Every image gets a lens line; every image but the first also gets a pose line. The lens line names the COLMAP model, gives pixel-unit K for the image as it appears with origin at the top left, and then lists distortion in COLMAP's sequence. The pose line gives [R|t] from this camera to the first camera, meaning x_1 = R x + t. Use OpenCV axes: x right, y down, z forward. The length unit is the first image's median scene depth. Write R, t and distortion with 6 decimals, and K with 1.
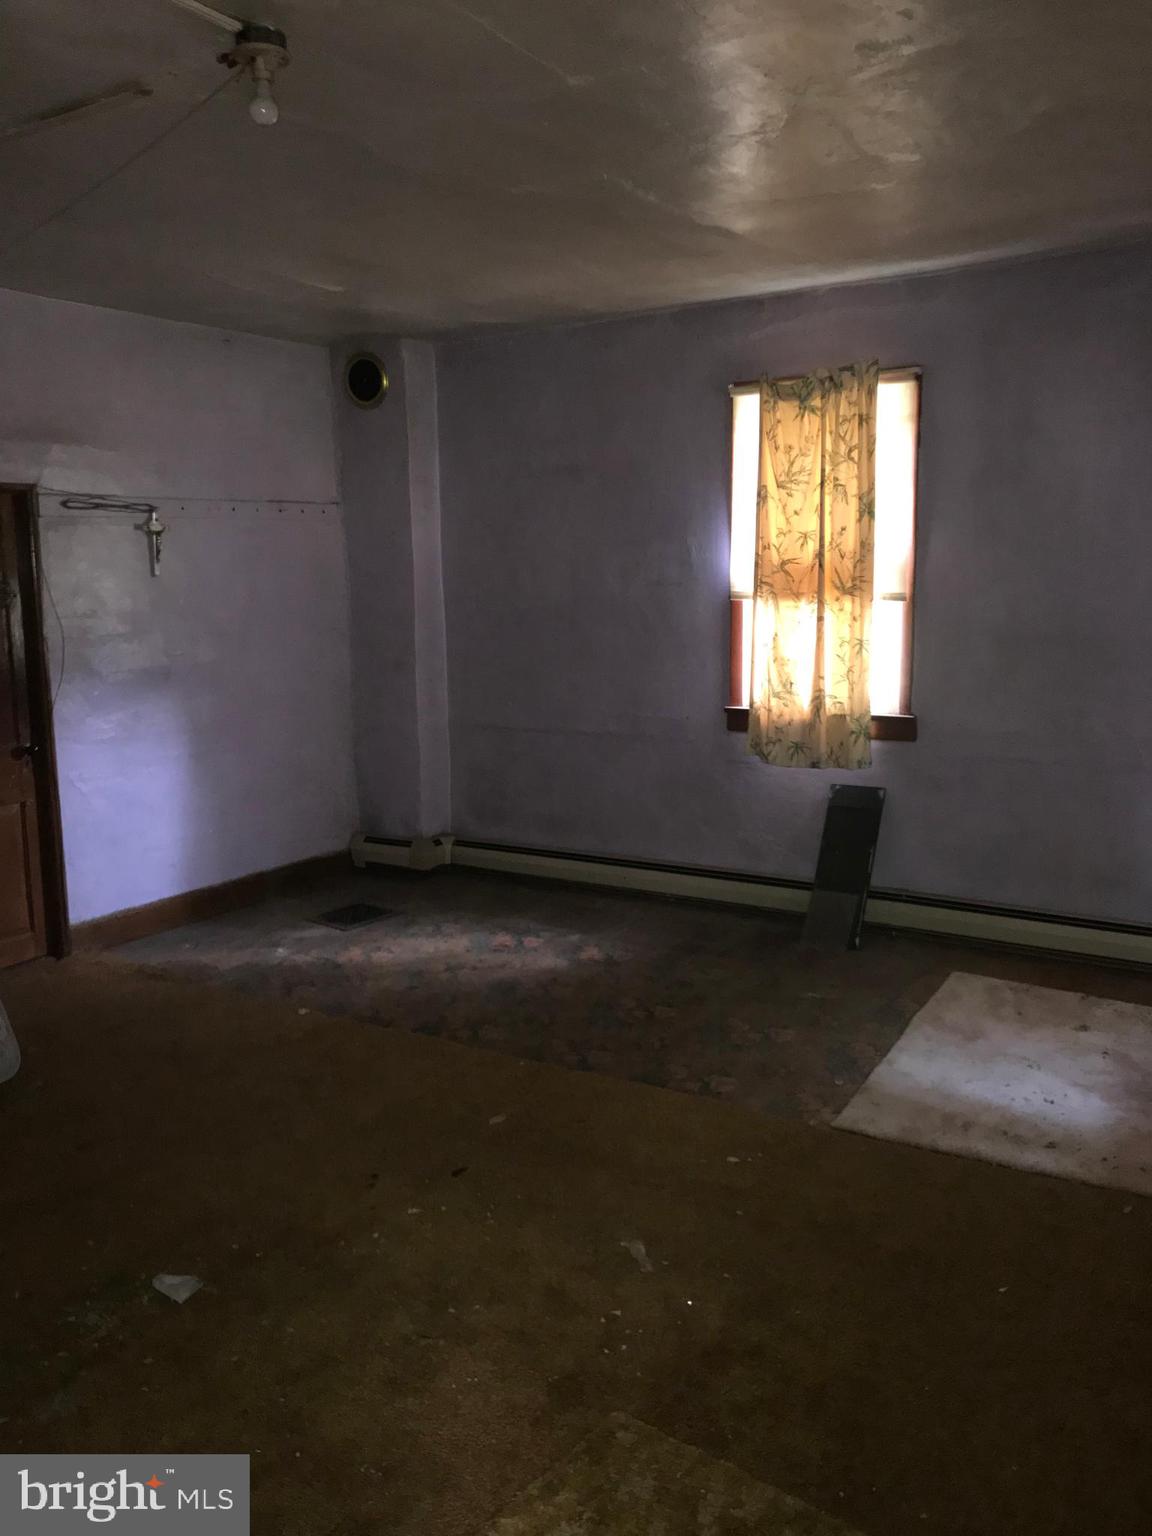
lens RADIAL K [[1227.8, 0, 576.0], [0, 1227.8, 768.0], [0, 0, 1]] dist [0.046360, -0.239537]
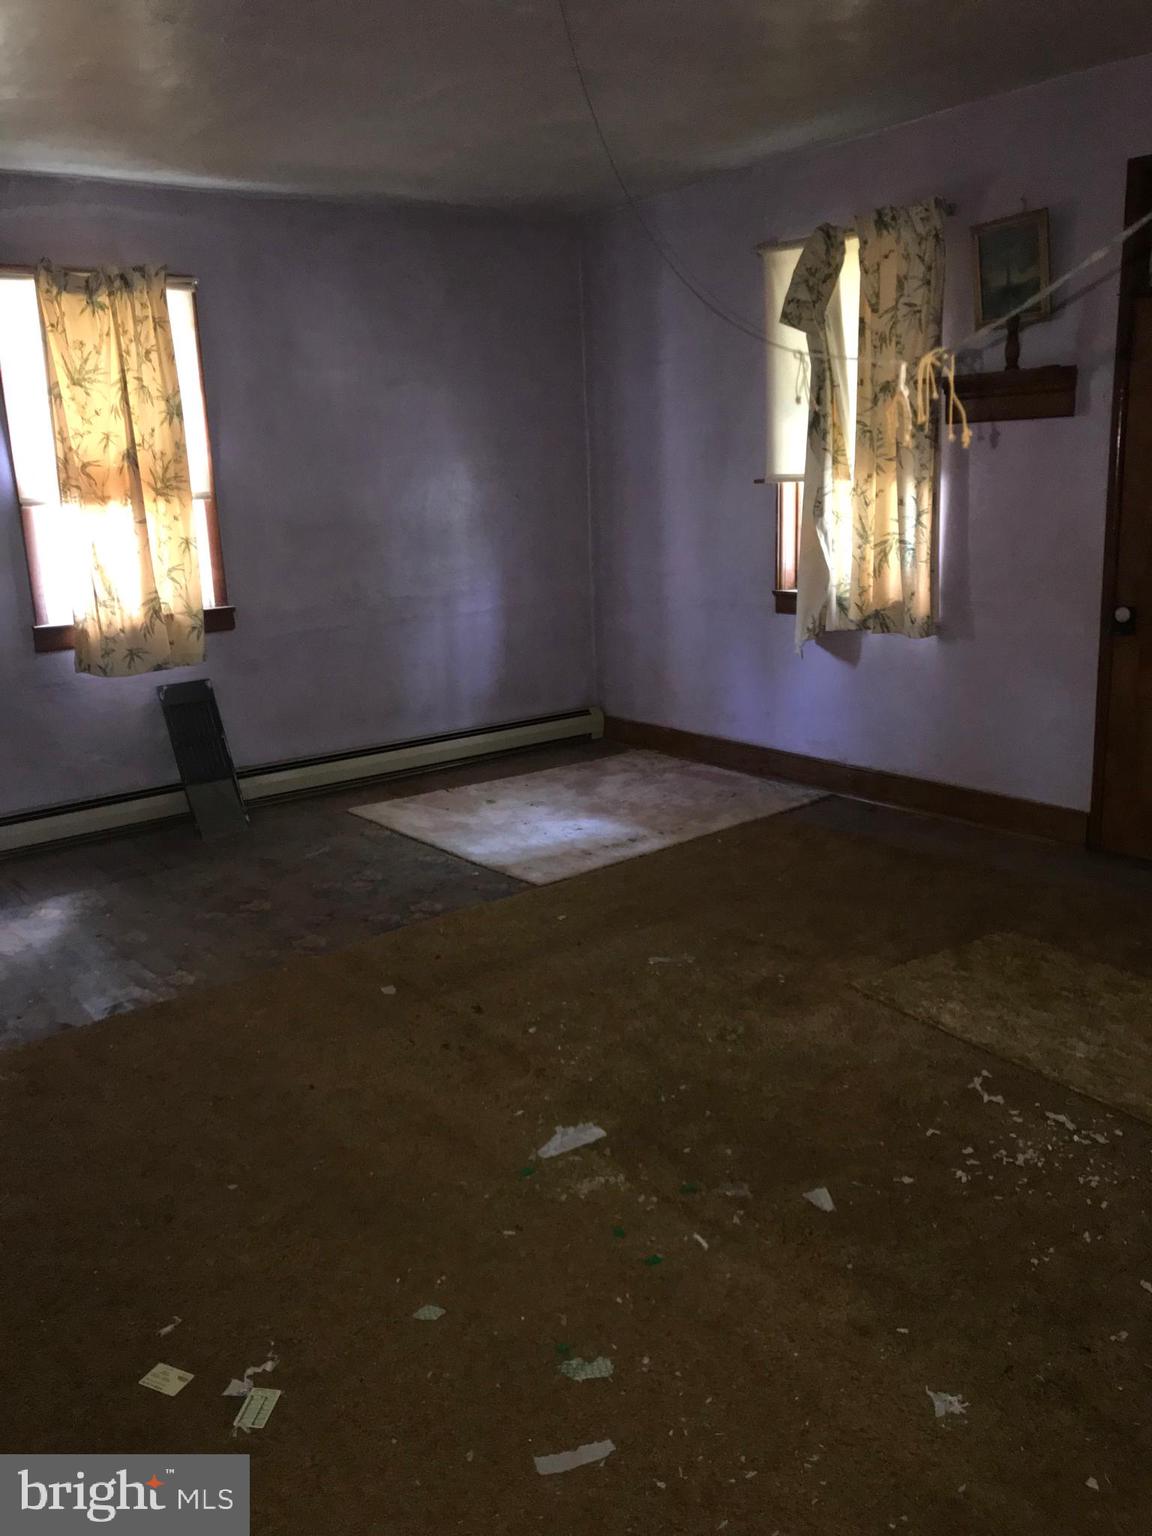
lens RADIAL K [[1255.7, 0, 577.3], [0, 1255.7, 717.8], [0, 0, 1]] dist [0.063775, -0.003492]
pose [[0.352005, -0.183132, 0.917908, -0.656986], [0.197780, 0.973082, 0.118294, -0.017449], [-0.914864, 0.139904, 0.378750, 0.310900]]
